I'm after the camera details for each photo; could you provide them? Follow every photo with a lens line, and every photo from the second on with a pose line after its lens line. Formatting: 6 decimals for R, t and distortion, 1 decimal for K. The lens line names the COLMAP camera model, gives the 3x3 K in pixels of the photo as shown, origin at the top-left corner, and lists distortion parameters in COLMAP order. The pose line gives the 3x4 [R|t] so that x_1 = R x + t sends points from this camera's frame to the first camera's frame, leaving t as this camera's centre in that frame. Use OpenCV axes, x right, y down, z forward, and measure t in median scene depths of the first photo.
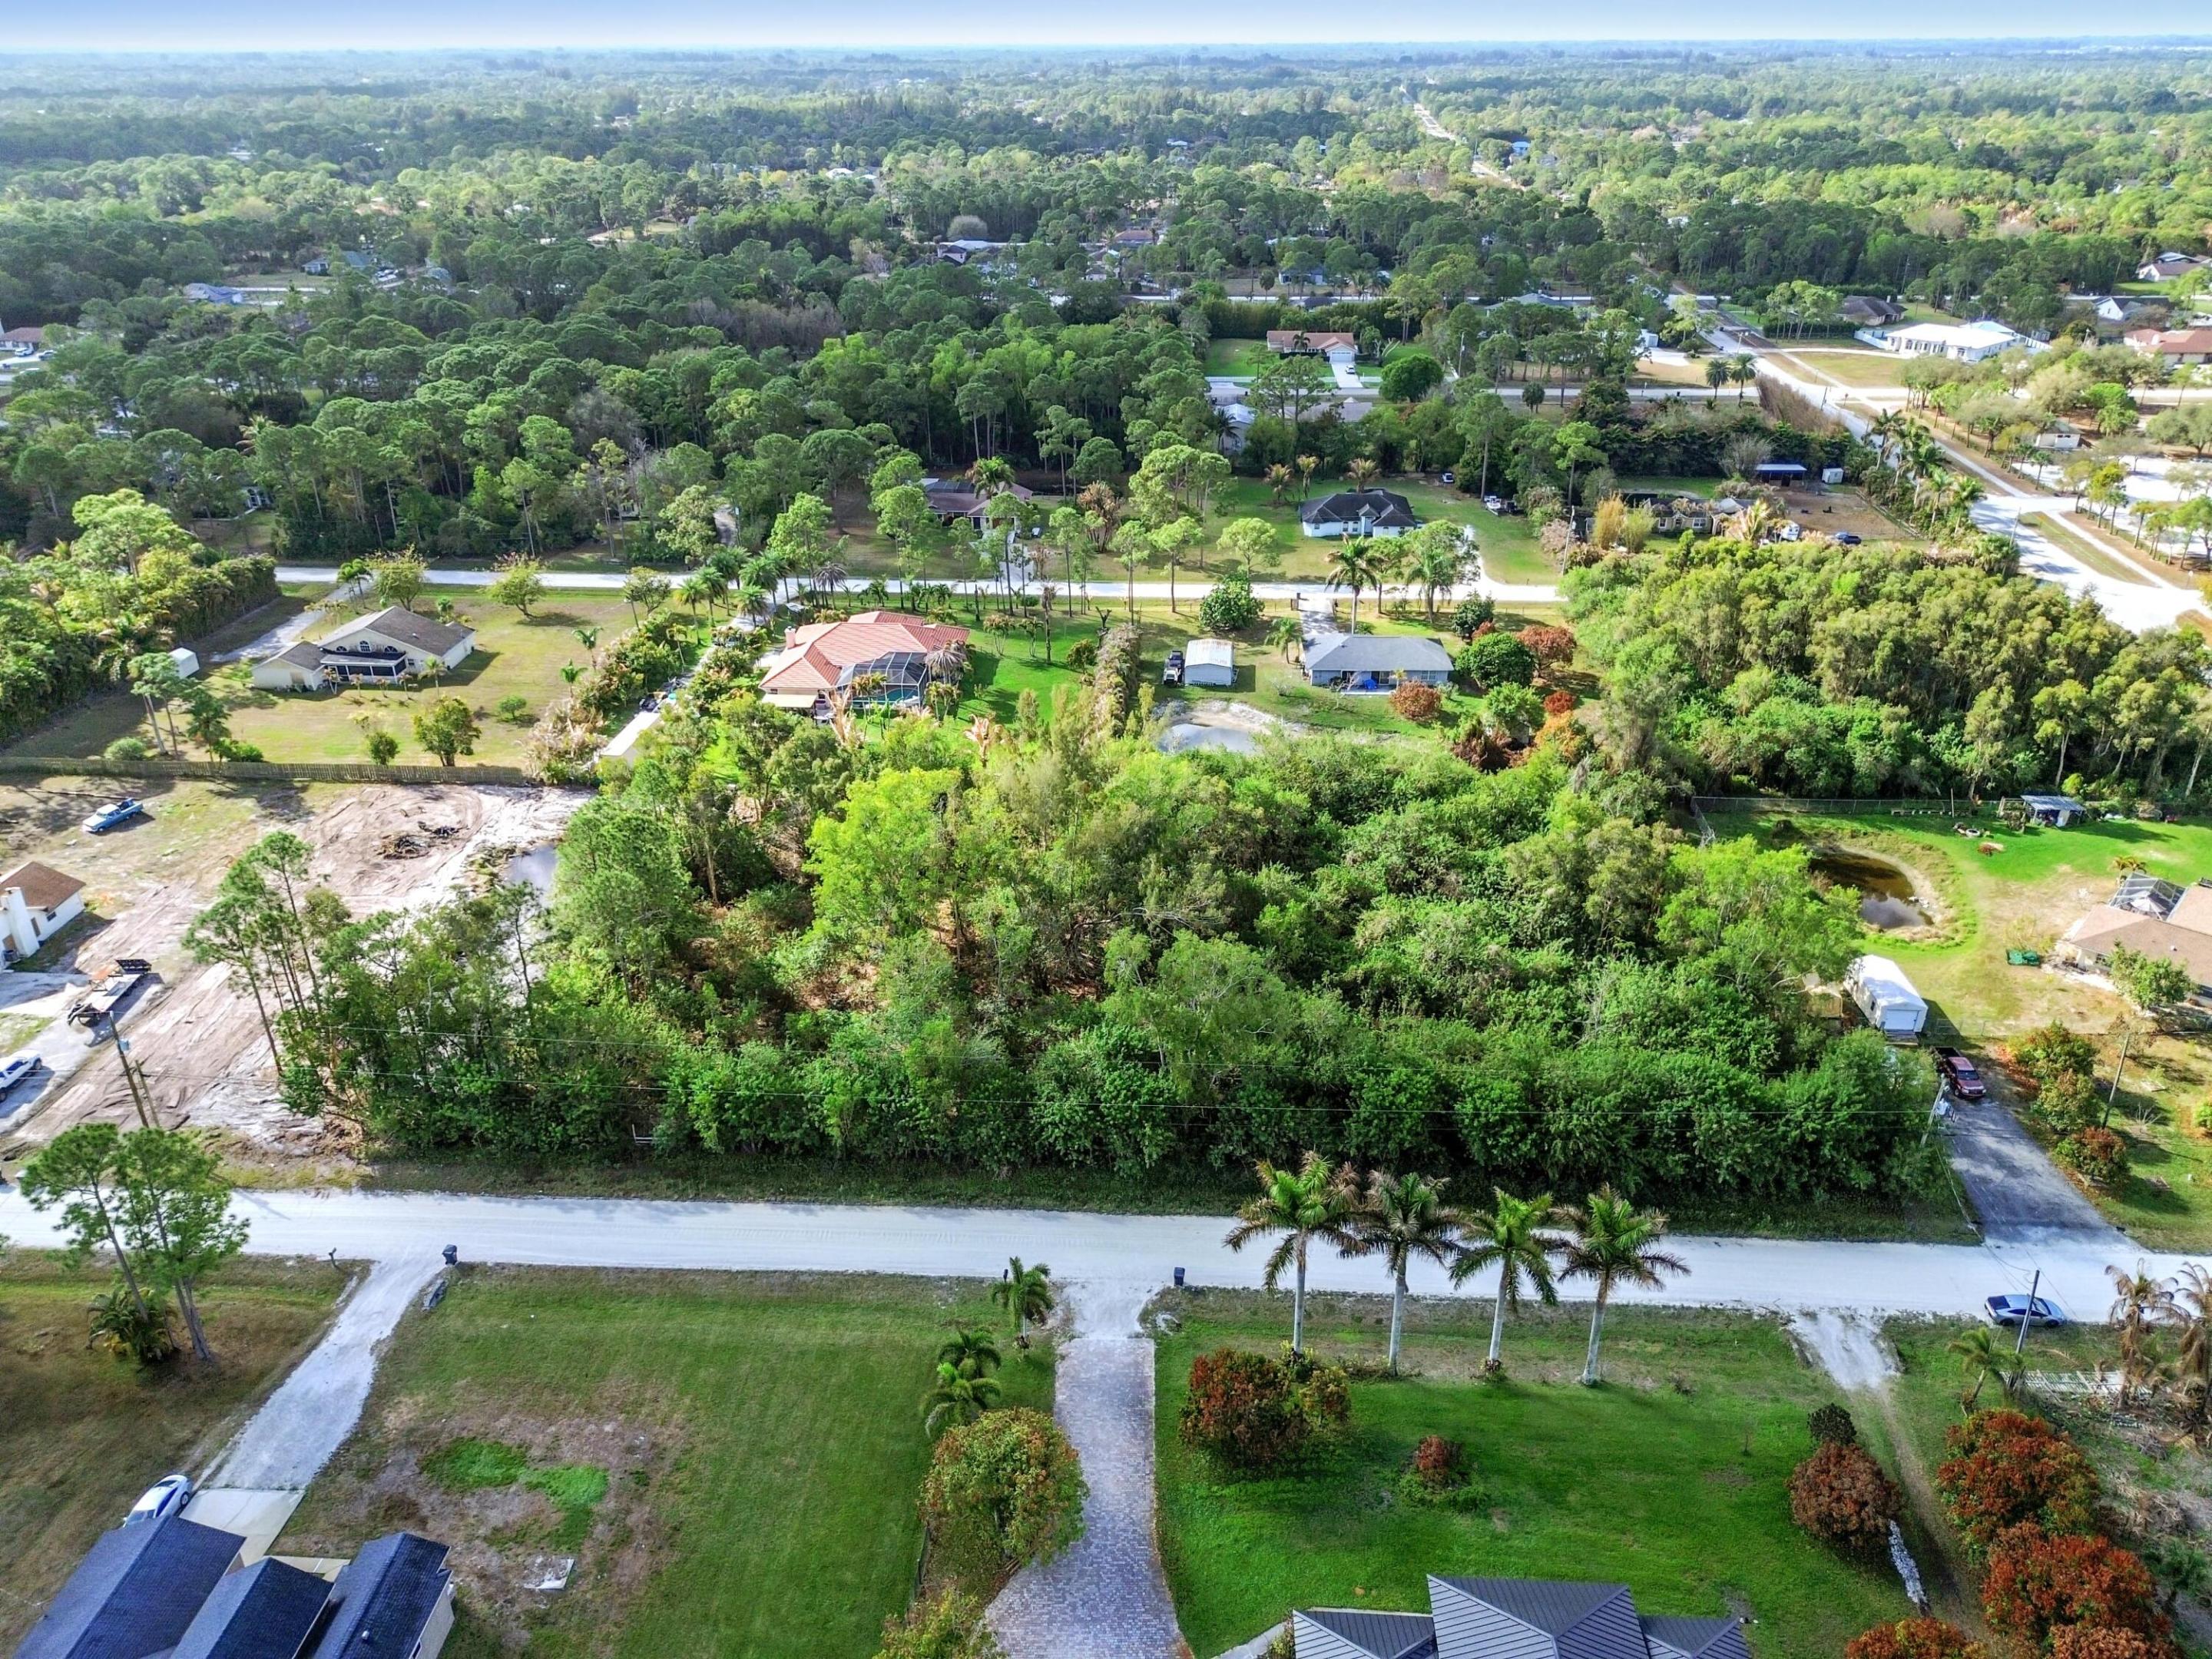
lens RADIAL K [[1518.5, 0, 1106.0], [0, 1518.5, 829.5], [0, 0, 1]] dist [0.055707, -0.043331]
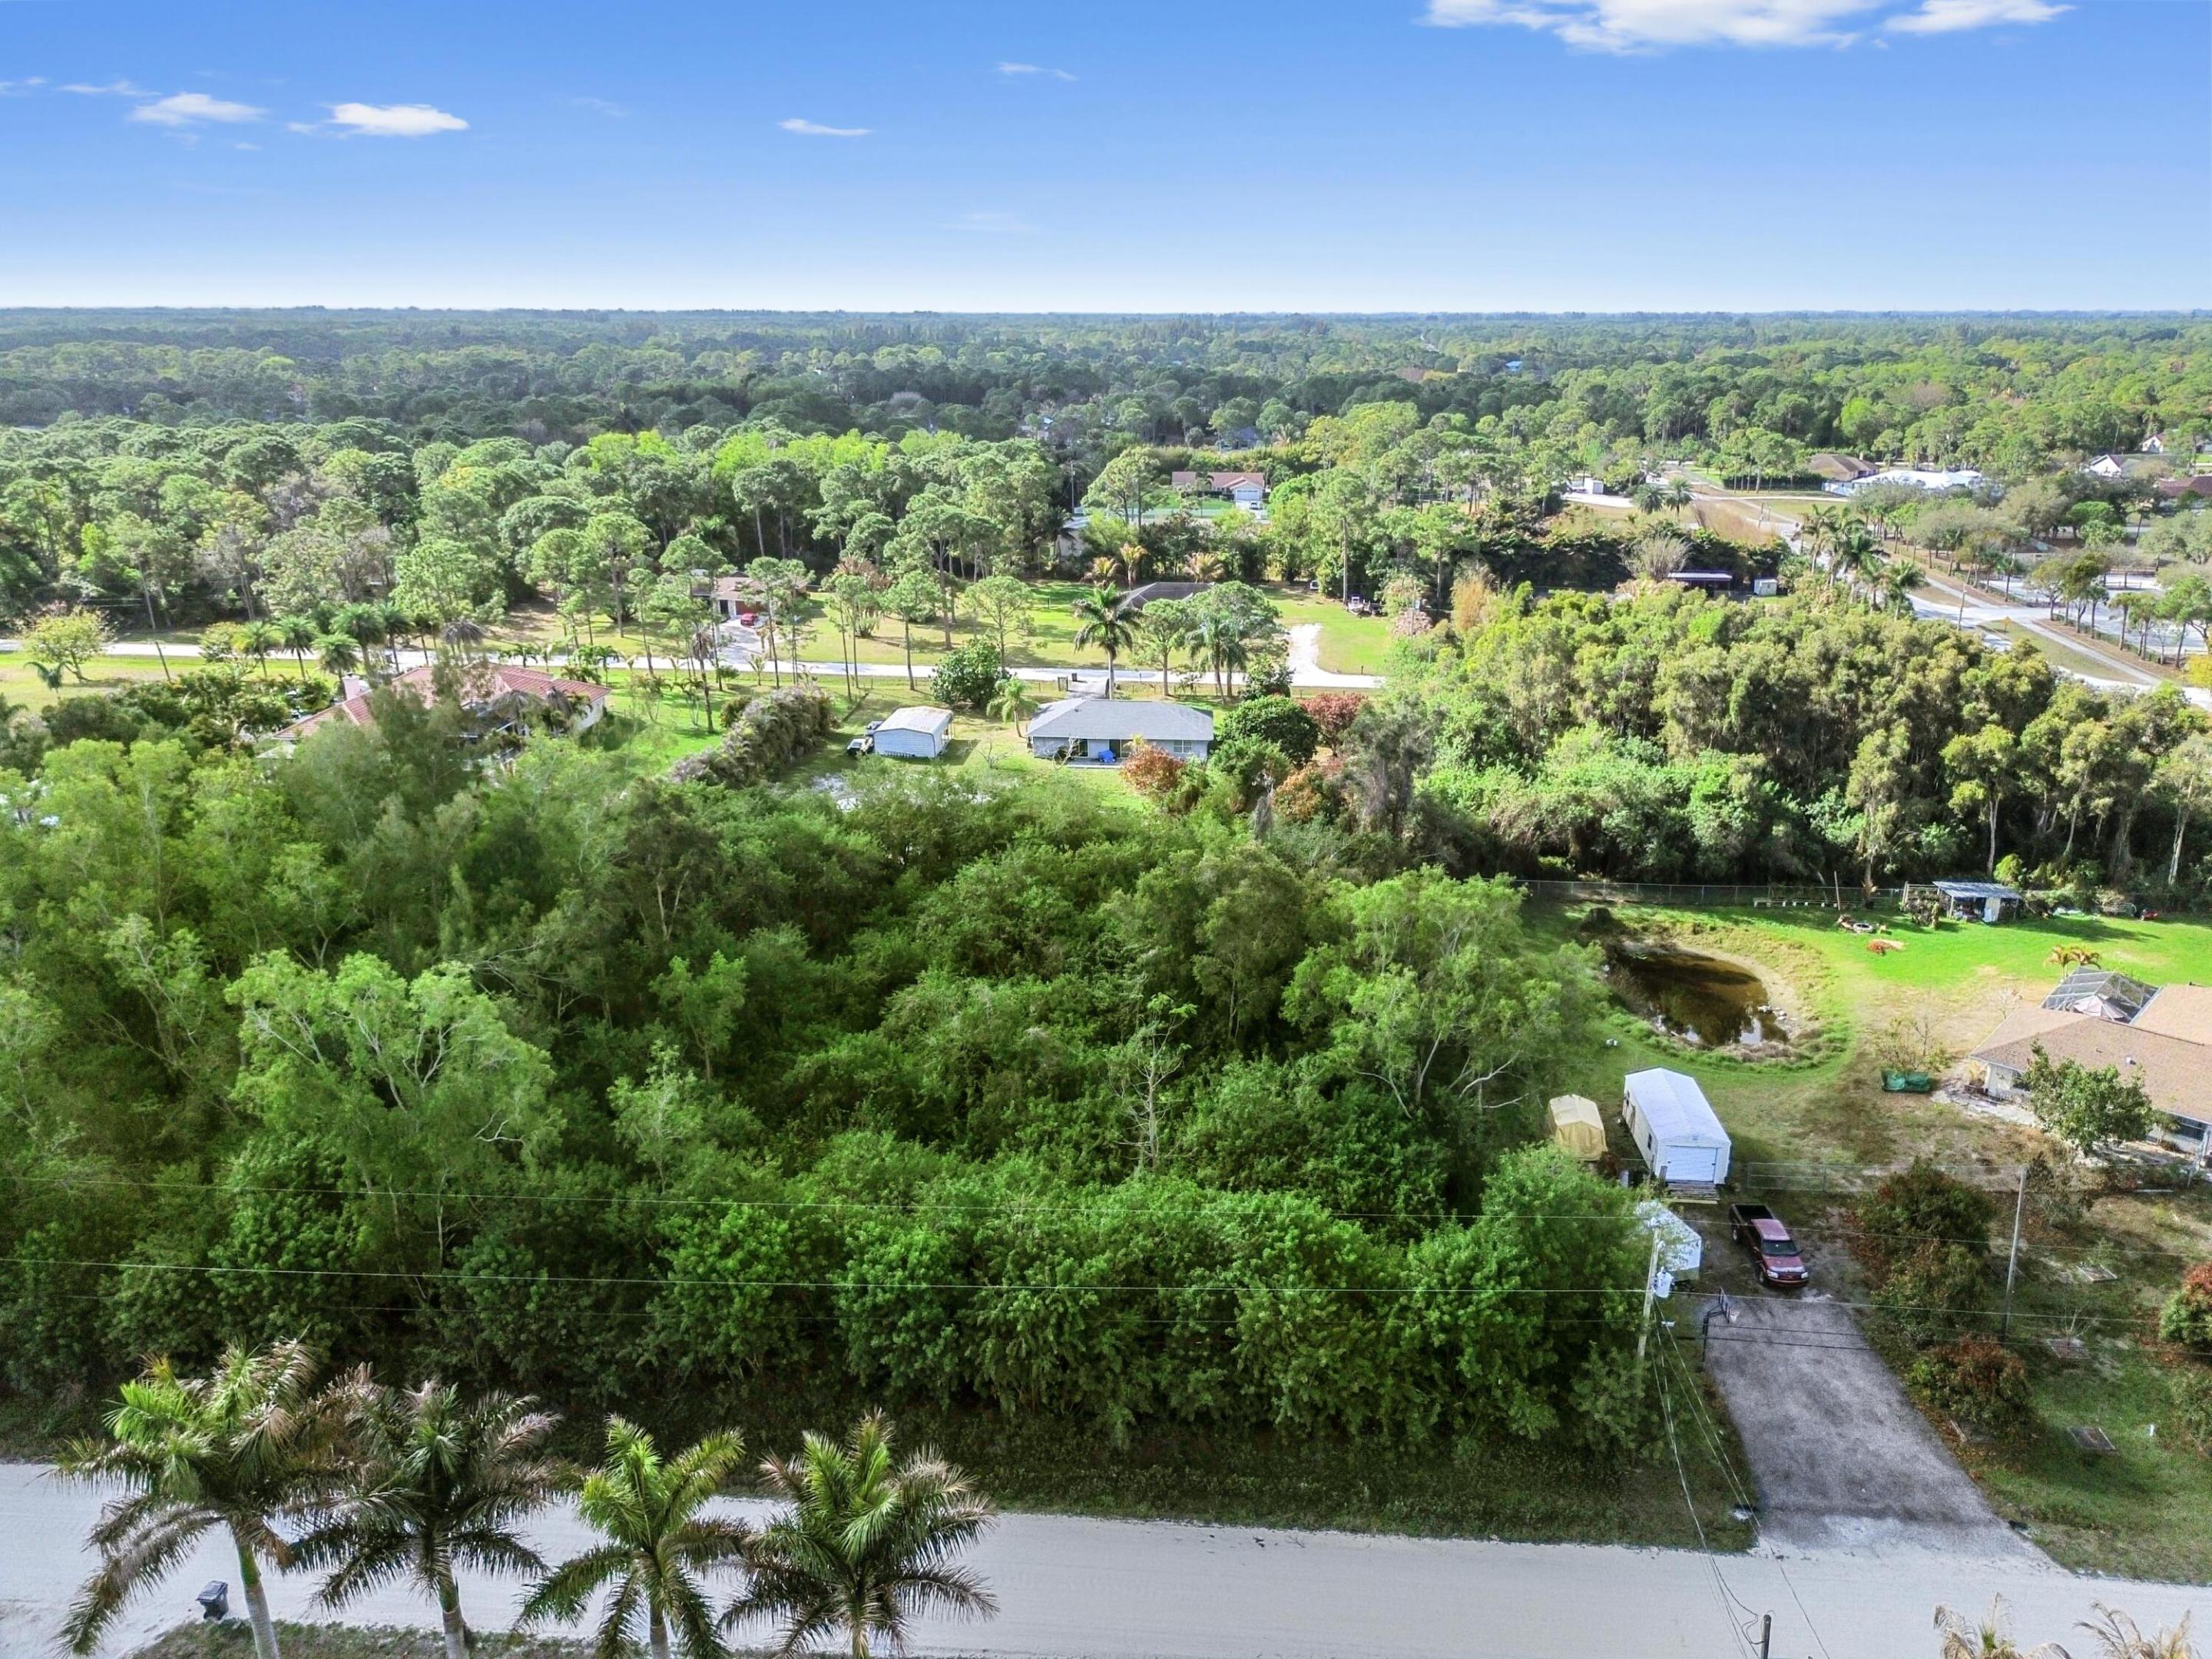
lens RADIAL K [[1533.0, 0, 1106.0], [0, 1533.0, 829.5], [0, 0, 1]] dist [0.029725, 0.000713]
pose [[0.999466, 0.008364, -0.031598, 0.252384], [-0.013014, 0.988610, -0.149935, 0.073643], [0.029984, 0.150266, 0.988191, 0.297002]]
